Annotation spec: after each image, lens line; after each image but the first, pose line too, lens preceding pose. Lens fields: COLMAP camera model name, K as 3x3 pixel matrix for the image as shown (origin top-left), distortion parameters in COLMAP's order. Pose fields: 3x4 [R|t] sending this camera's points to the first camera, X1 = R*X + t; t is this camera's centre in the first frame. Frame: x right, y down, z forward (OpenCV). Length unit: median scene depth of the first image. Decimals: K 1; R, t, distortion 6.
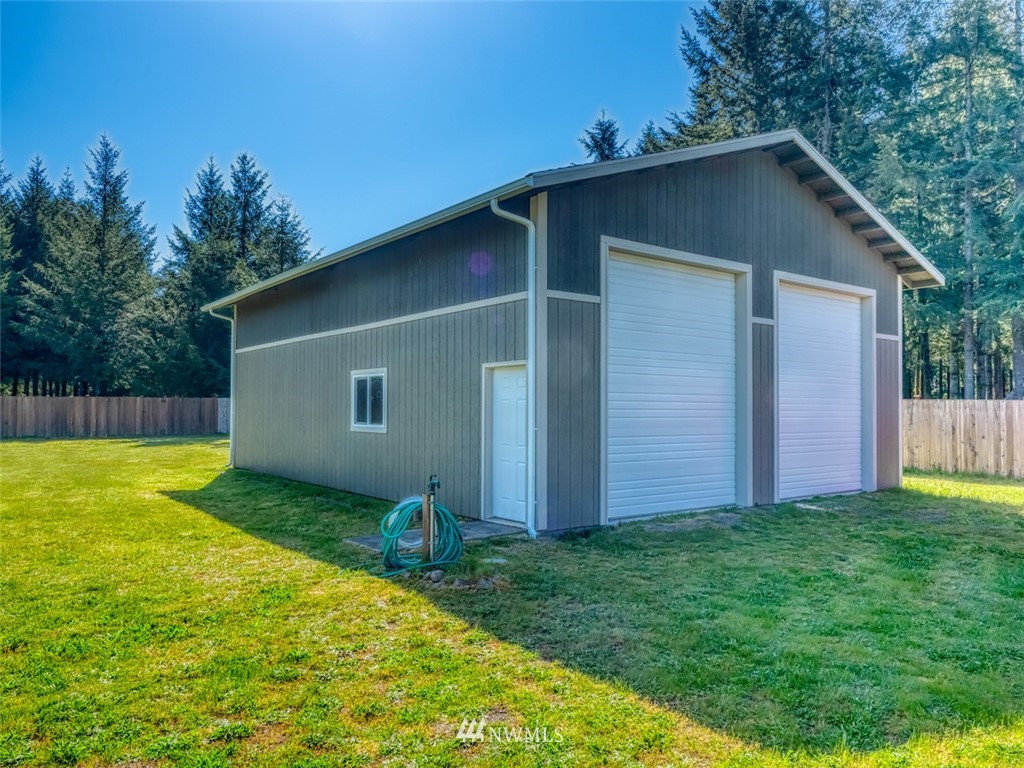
lens RADIAL K [[723.3, 0, 512.0], [0, 723.3, 384.0], [0, 0, 1]] dist [-0.000845, 0.000022]
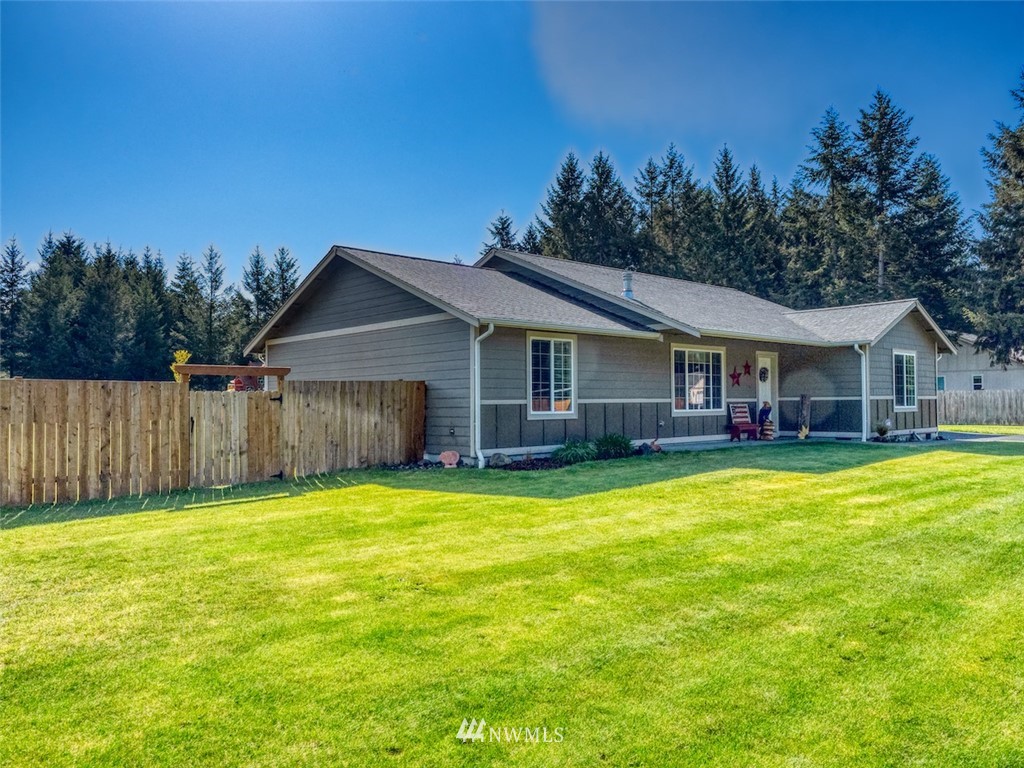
lens RADIAL K [[723.3, 0, 512.0], [0, 723.3, 384.0], [0, 0, 1]] dist [-0.000845, 0.000022]
pose [[0.993428, -0.010749, 0.113952, -0.036575], [0.009551, 0.999893, 0.011053, -0.018725], [-0.114059, -0.009892, 0.993425, -0.572047]]
